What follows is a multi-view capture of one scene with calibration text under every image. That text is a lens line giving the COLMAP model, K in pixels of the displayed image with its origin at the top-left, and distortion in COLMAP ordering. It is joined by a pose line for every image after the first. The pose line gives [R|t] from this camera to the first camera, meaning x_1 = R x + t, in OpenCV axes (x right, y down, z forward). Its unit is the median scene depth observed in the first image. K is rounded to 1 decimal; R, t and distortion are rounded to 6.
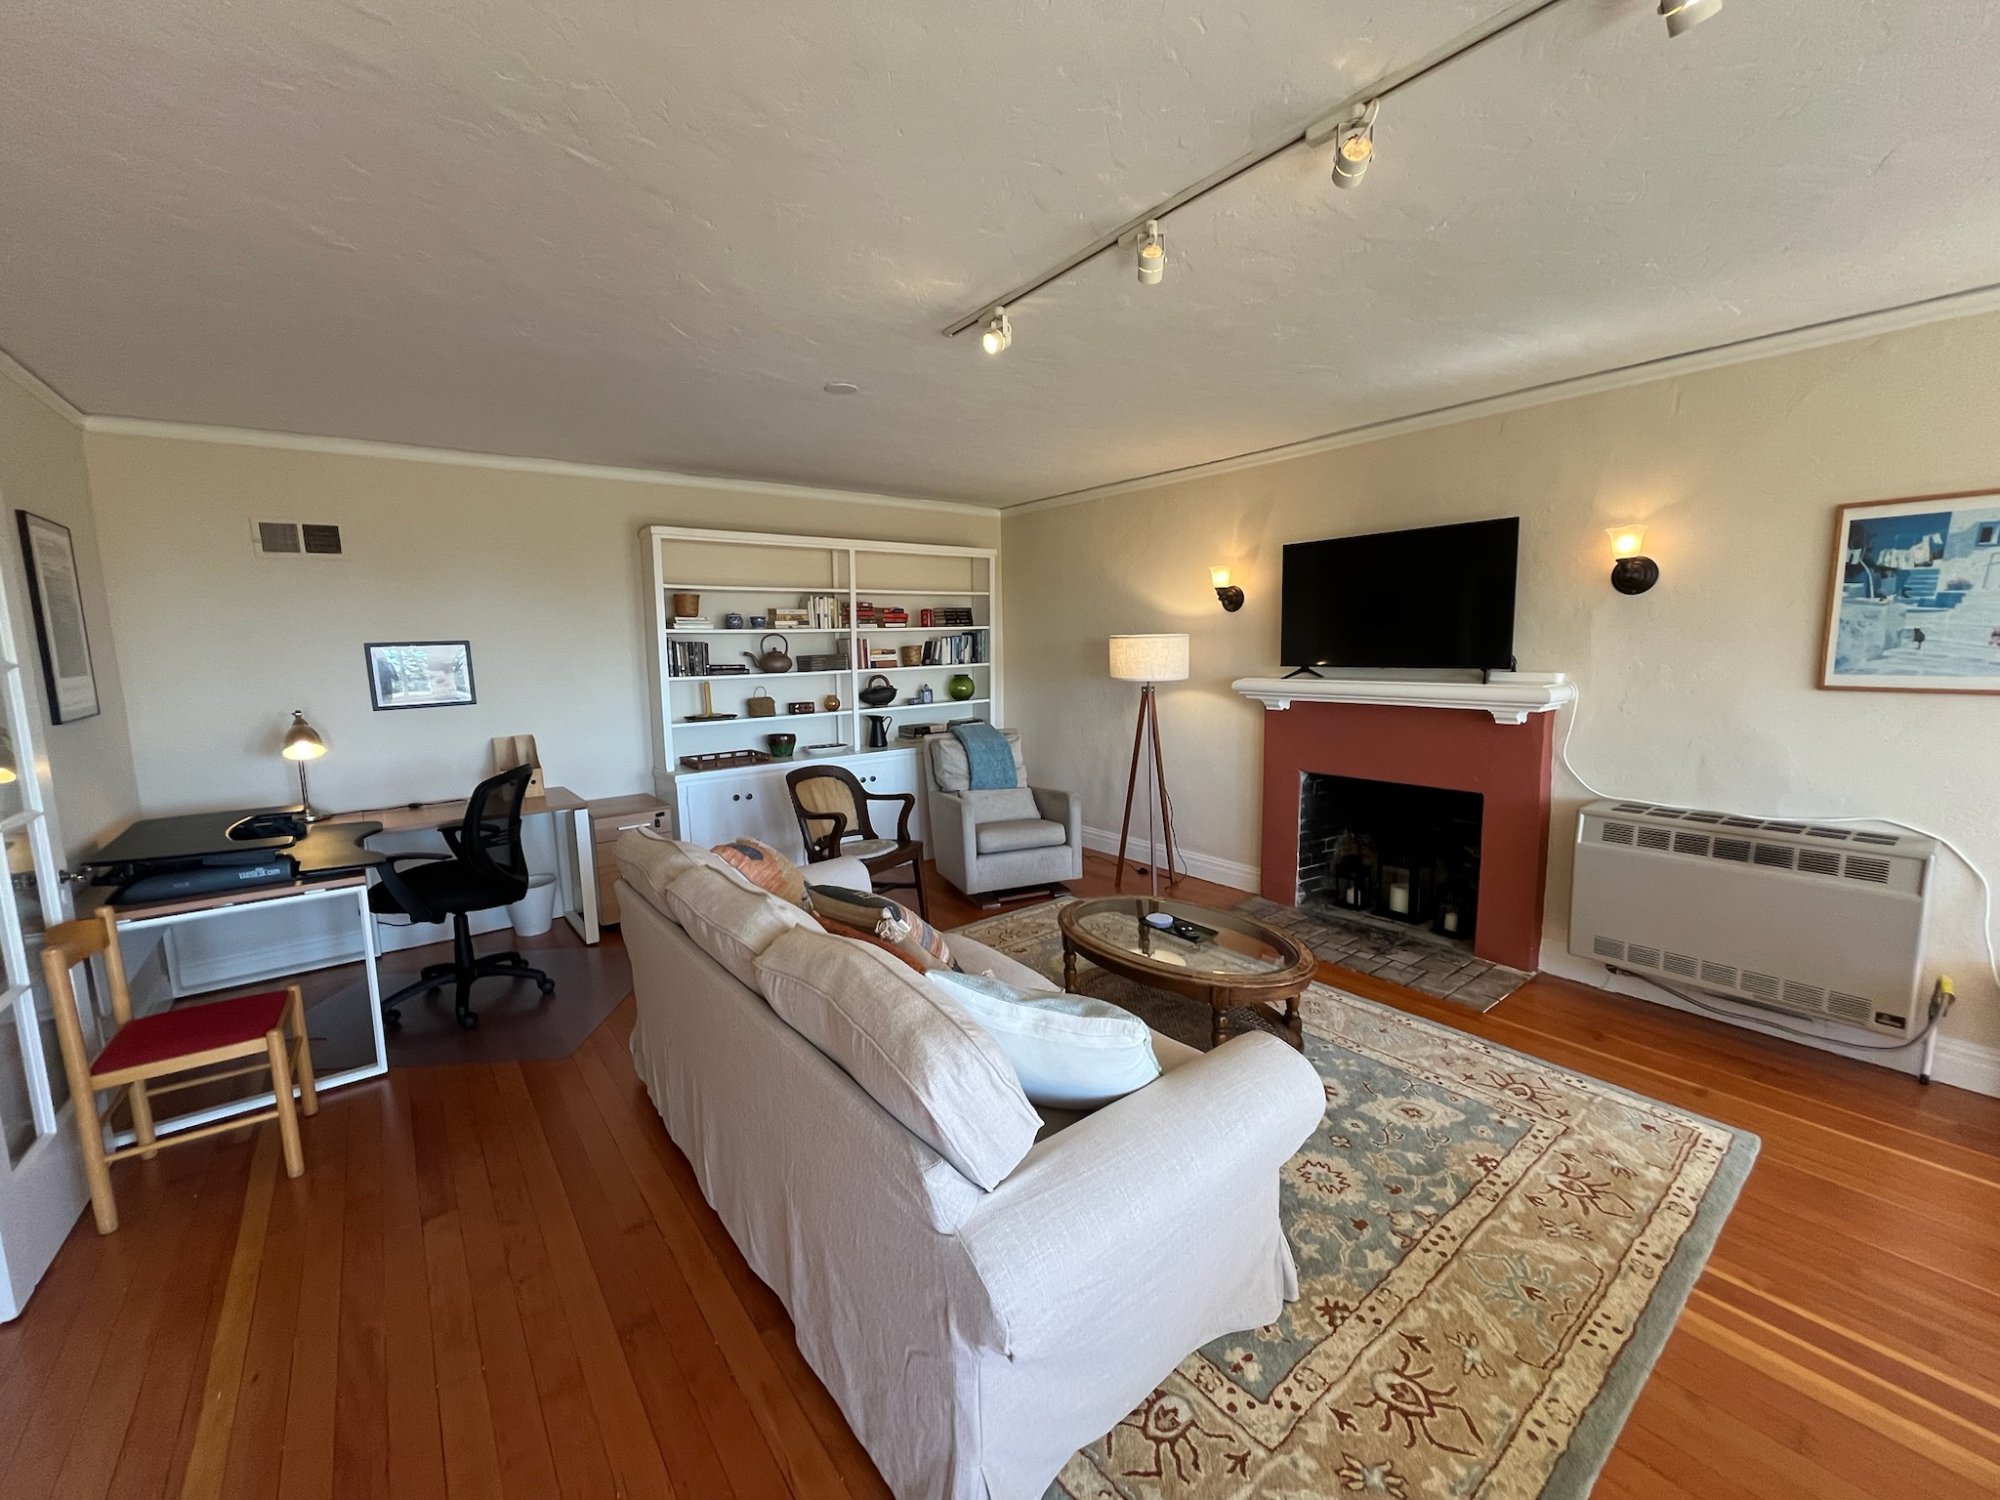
lens RADIAL K [[815.0, 0, 1002.2], [0, 815.0, 755.1], [0, 0, 1]] dist [0.005858, -0.005745]
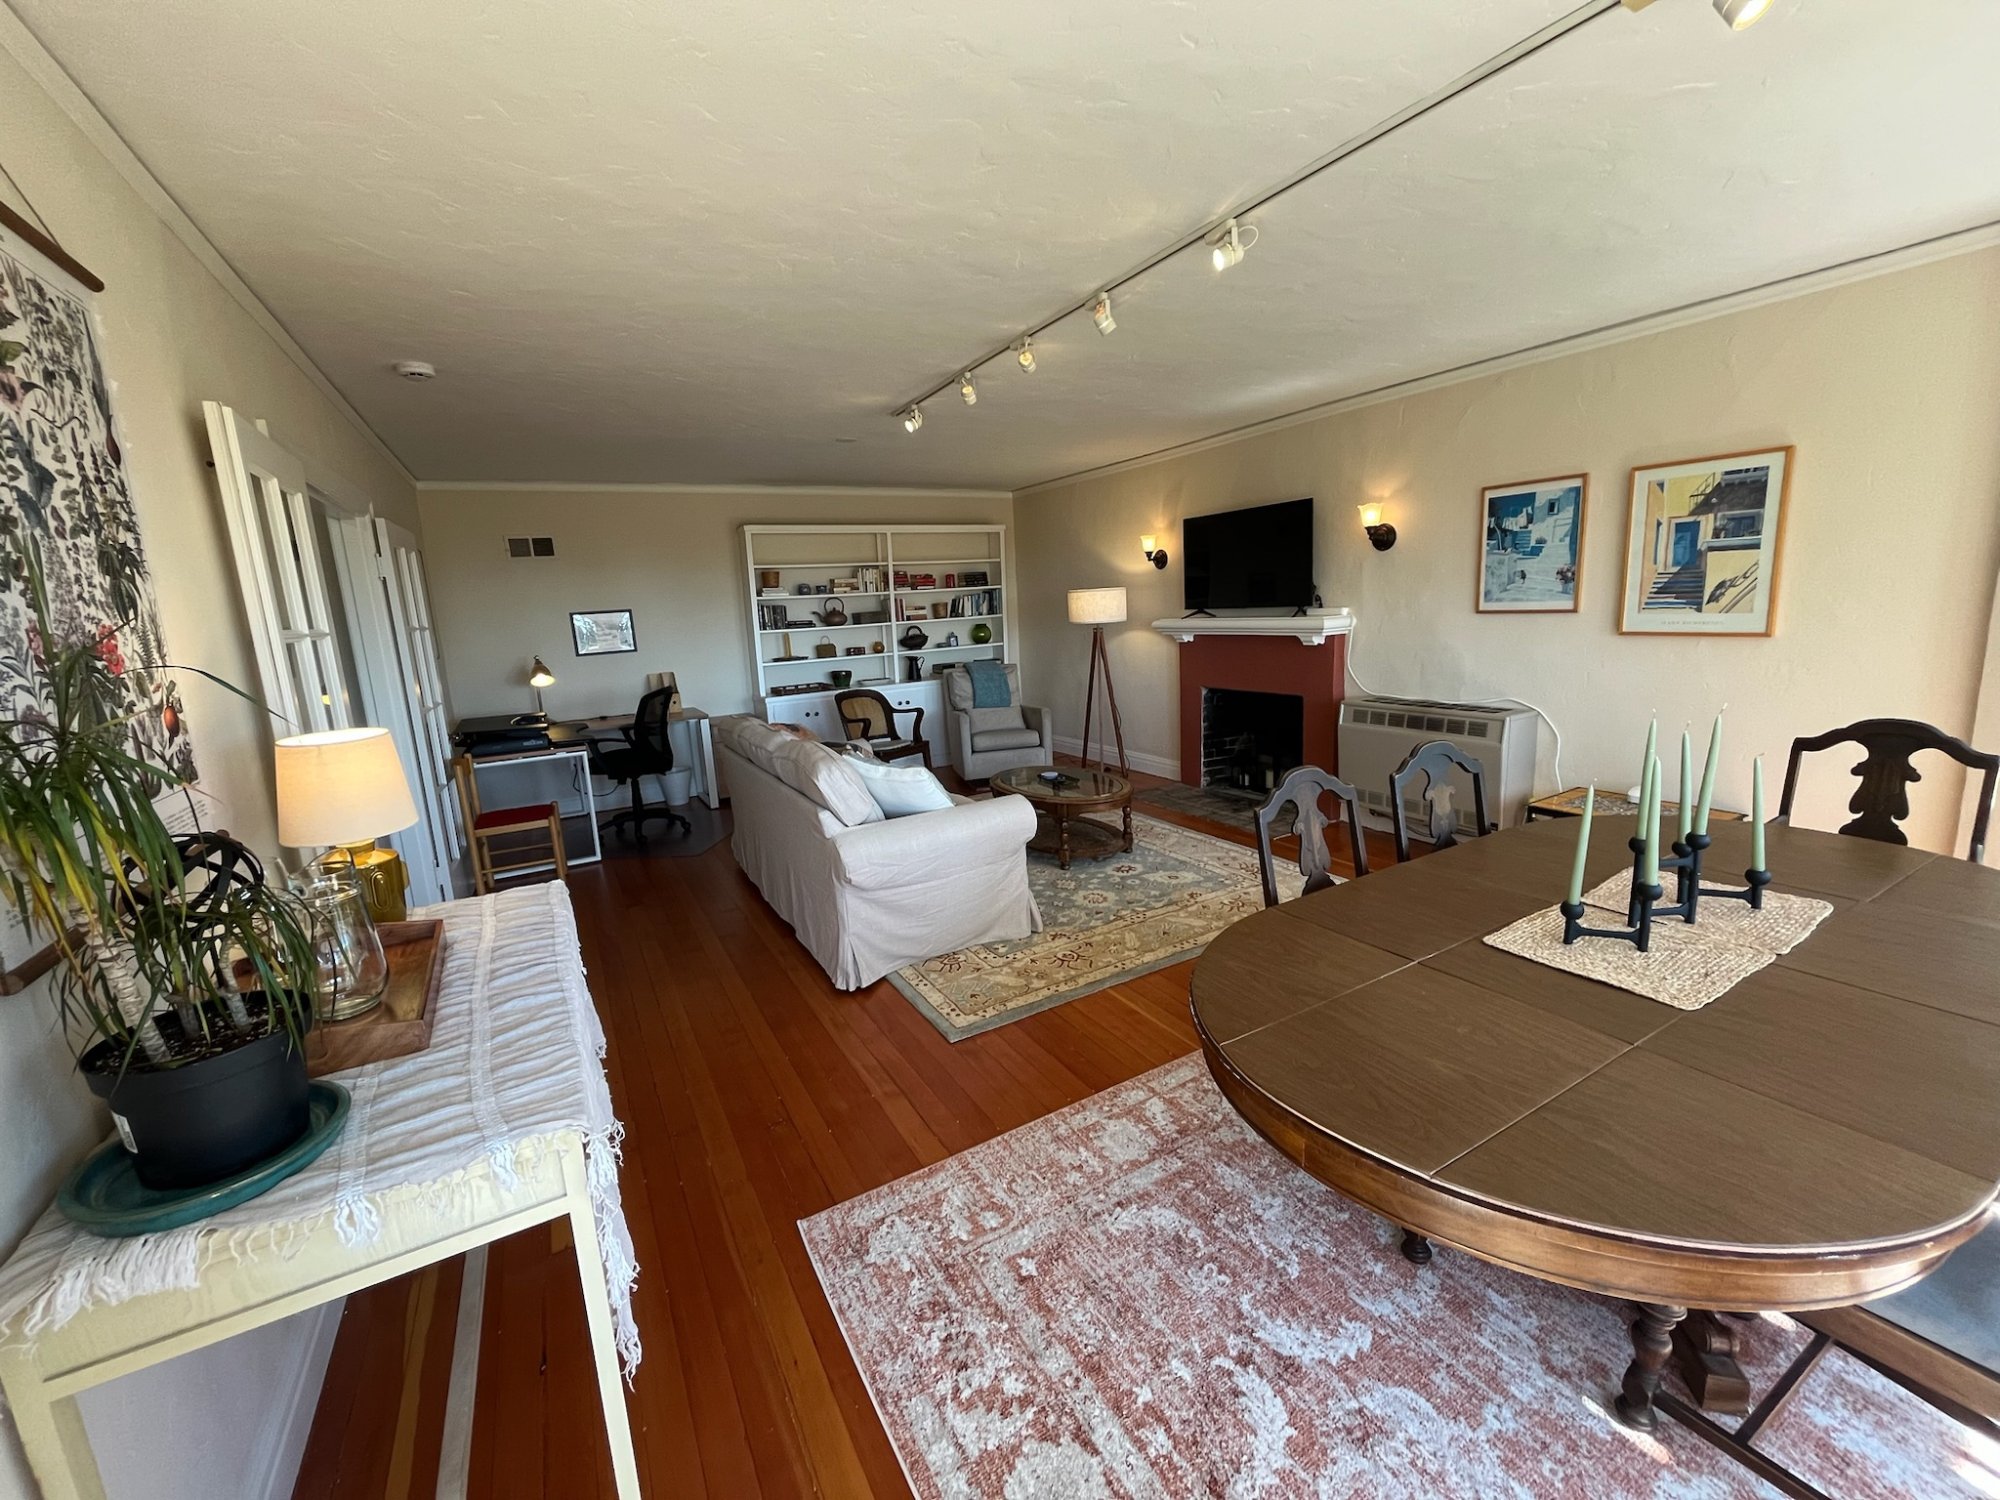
lens RADIAL K [[815.0, 0, 1002.7], [0, 815.0, 758.9], [0, 0, 1]] dist [0.005858, -0.005745]
pose [[0.989675, -0.004775, -0.143249, 0.260594], [0.013121, 0.998267, 0.057371, 0.063863], [0.142727, -0.058658, 0.988022, -0.442183]]
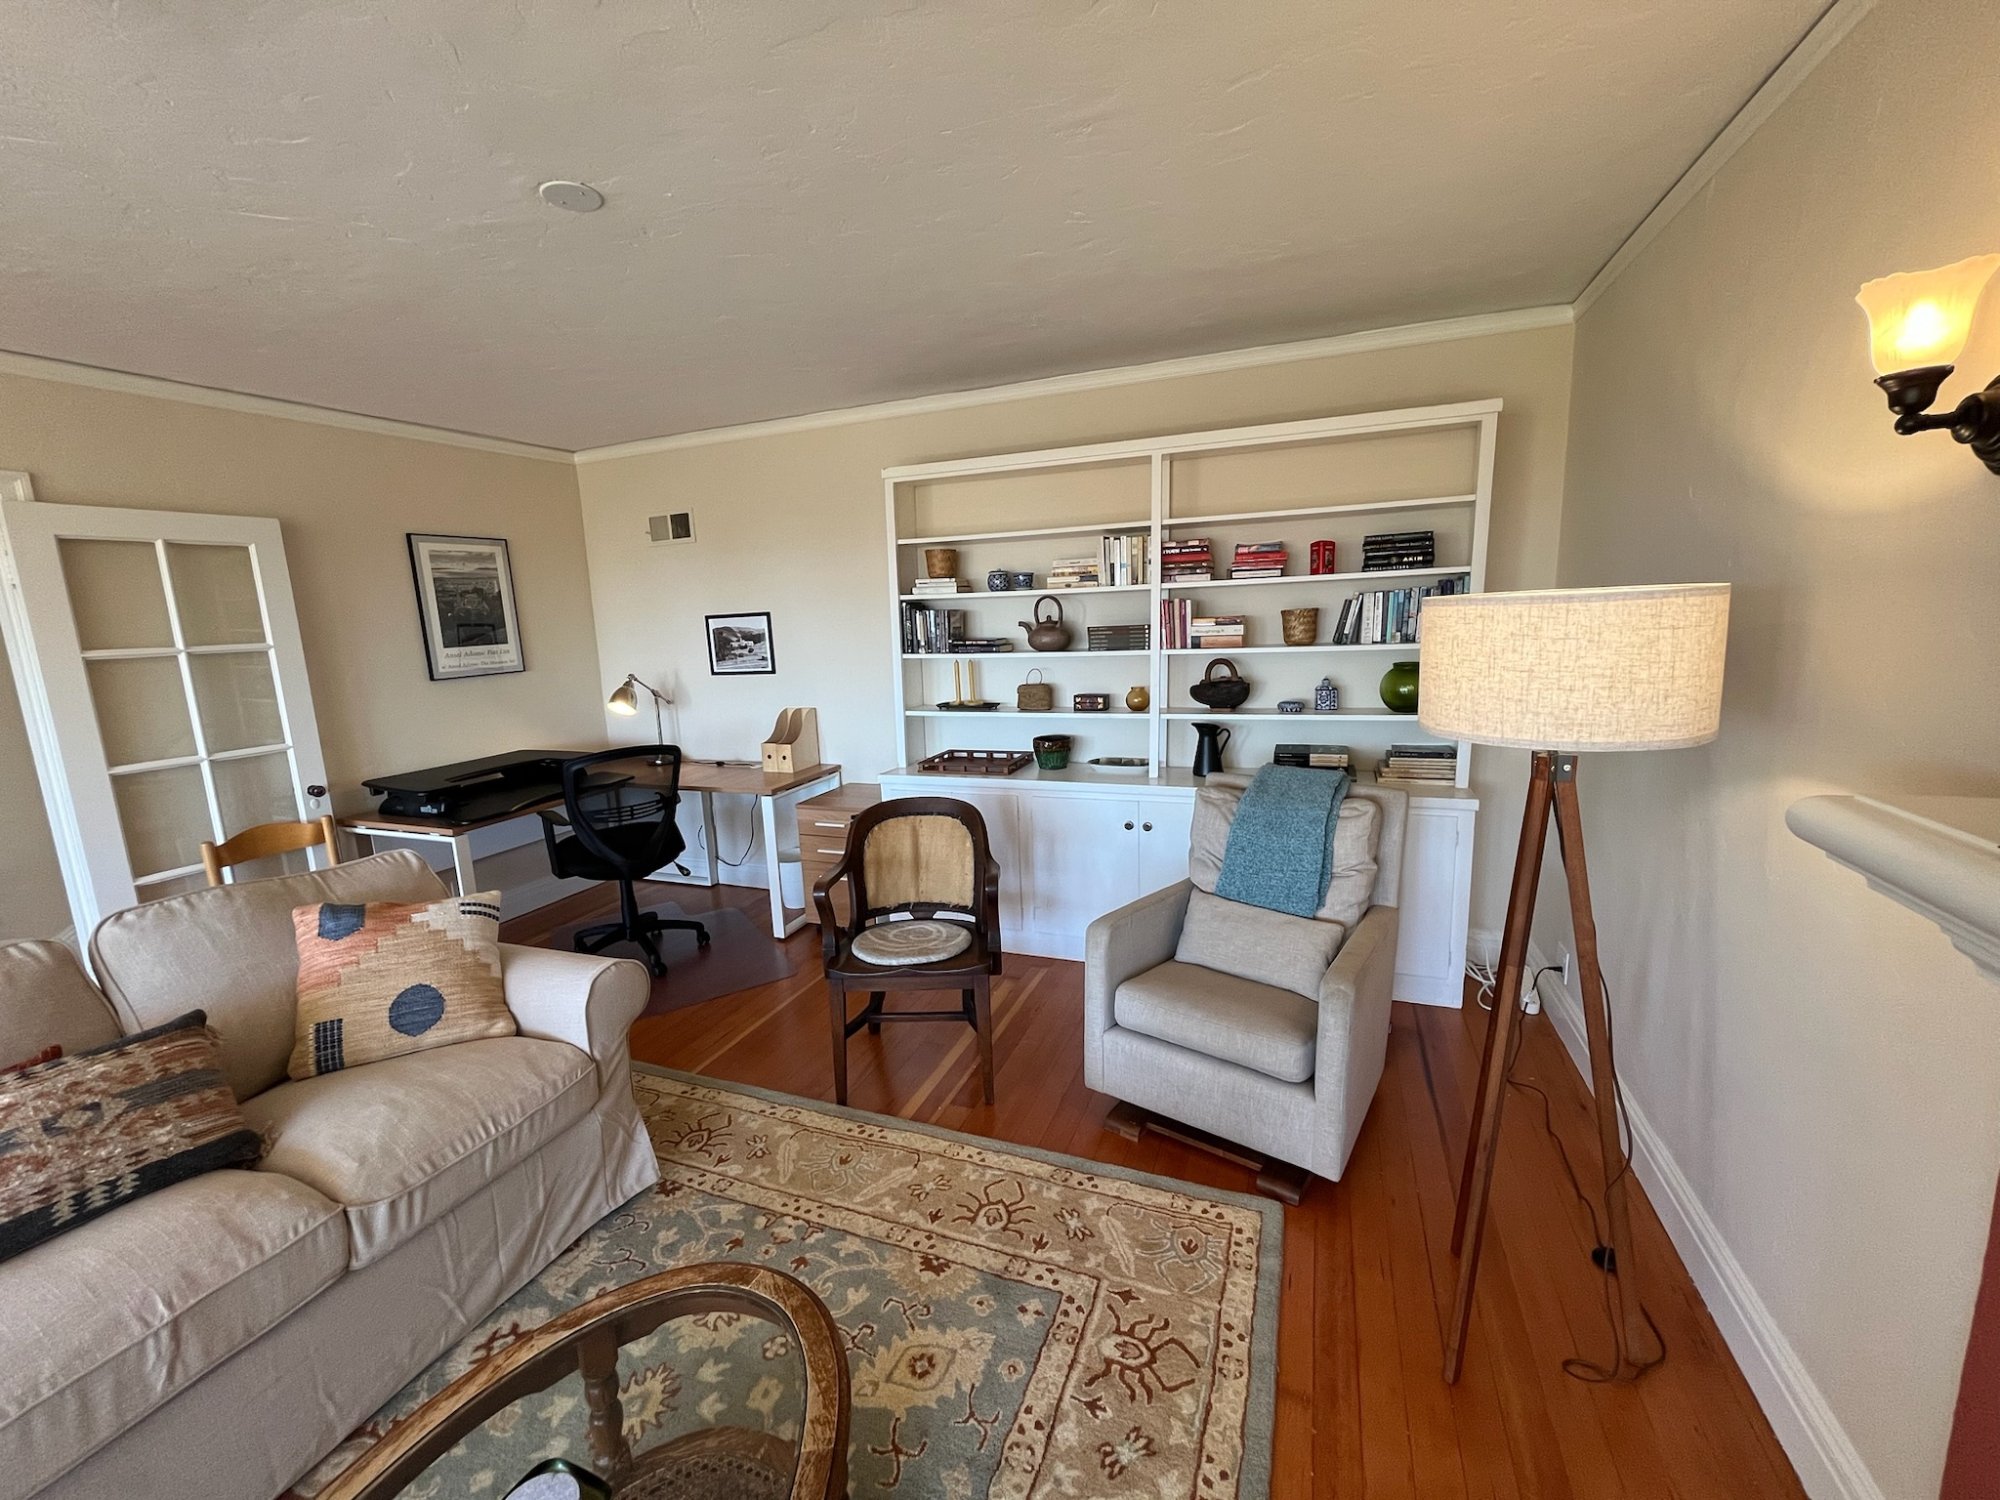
lens RADIAL K [[815.0, 0, 987.9], [0, 815.0, 763.0], [0, 0, 1]] dist [0.005858, -0.005745]
pose [[0.480971, 0.170643, -0.859970, 0.421884], [-0.087982, 0.985319, 0.146309, -0.136443], [0.872311, 0.005292, 0.488923, 0.792099]]
